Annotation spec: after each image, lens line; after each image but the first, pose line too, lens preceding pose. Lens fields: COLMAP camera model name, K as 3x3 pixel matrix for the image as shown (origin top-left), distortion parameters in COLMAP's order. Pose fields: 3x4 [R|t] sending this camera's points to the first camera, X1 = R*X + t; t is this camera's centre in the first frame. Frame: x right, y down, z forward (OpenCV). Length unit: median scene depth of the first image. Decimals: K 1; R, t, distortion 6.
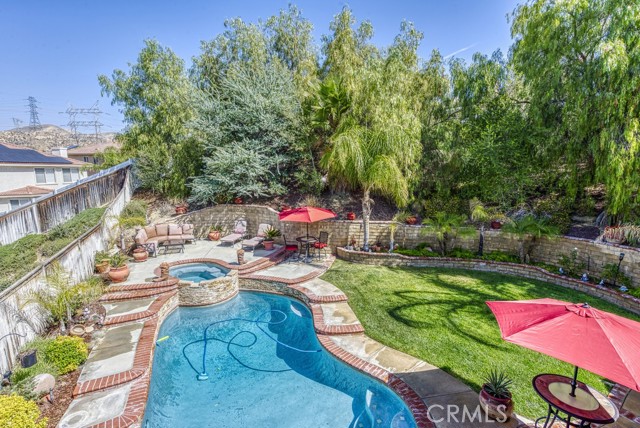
lens RADIAL K [[304.6, 0, 315.4], [0, 304.6, 222.5], [0, 0, 1]] dist [0.002518, -0.000071]
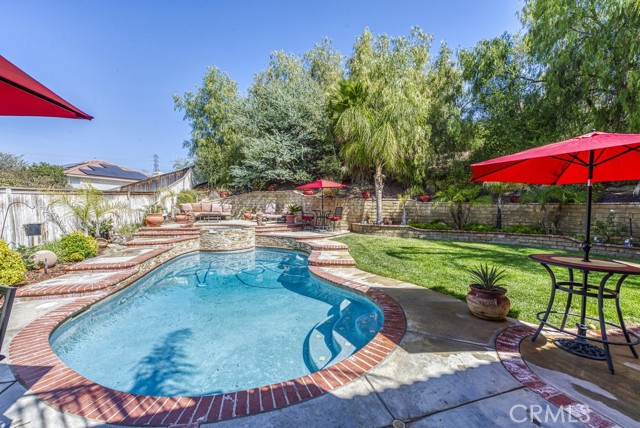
lens RADIAL K [[257.5, 0, 314.7], [0, 257.5, 219.3], [0, 0, 1]] dist [0.007840, -0.001239]
pose [[0.984624, 0.011731, -0.174294, 0.099457], [-0.032848, 0.992378, -0.118771, 0.181492], [0.171572, 0.122670, 0.977505, 0.083985]]
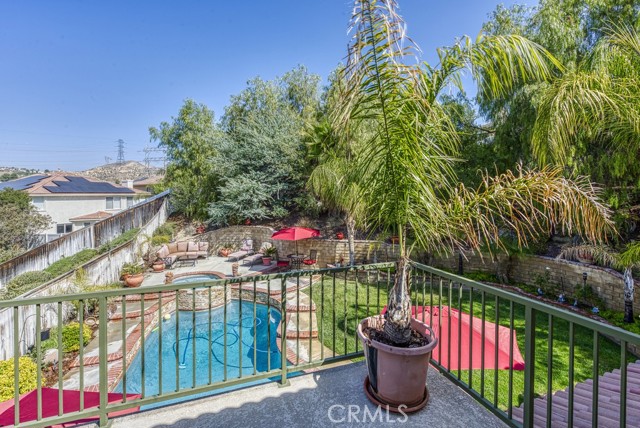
lens RADIAL K [[292.5, 0, 312.1], [0, 292.5, 195.0], [0, 0, 1]] dist [-0.002118, 0.001400]
pose [[0.989252, -0.015659, -0.145383, 0.175620], [-0.008930, 0.985925, -0.166952, 0.011396], [0.145951, 0.166456, 0.975188, -0.083348]]
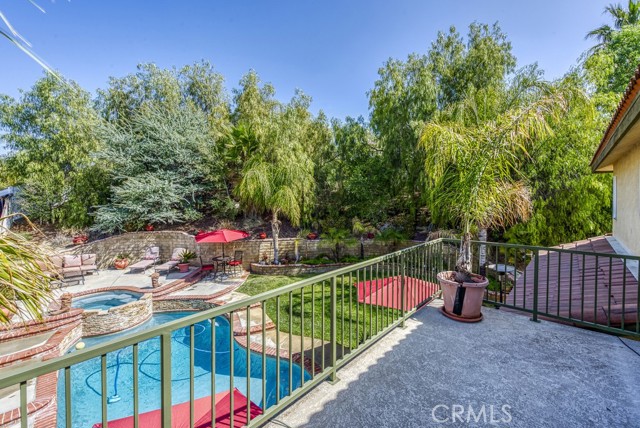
lens RADIAL K [[276.3, 0, 334.8], [0, 276.3, 202.8], [0, 0, 1]] dist [-0.003687, -0.001384]
pose [[0.932693, -0.016709, 0.360285, -0.004517], [0.069840, 0.988386, -0.134961, 0.017210], [-0.353845, 0.151040, 0.923028, -0.108023]]
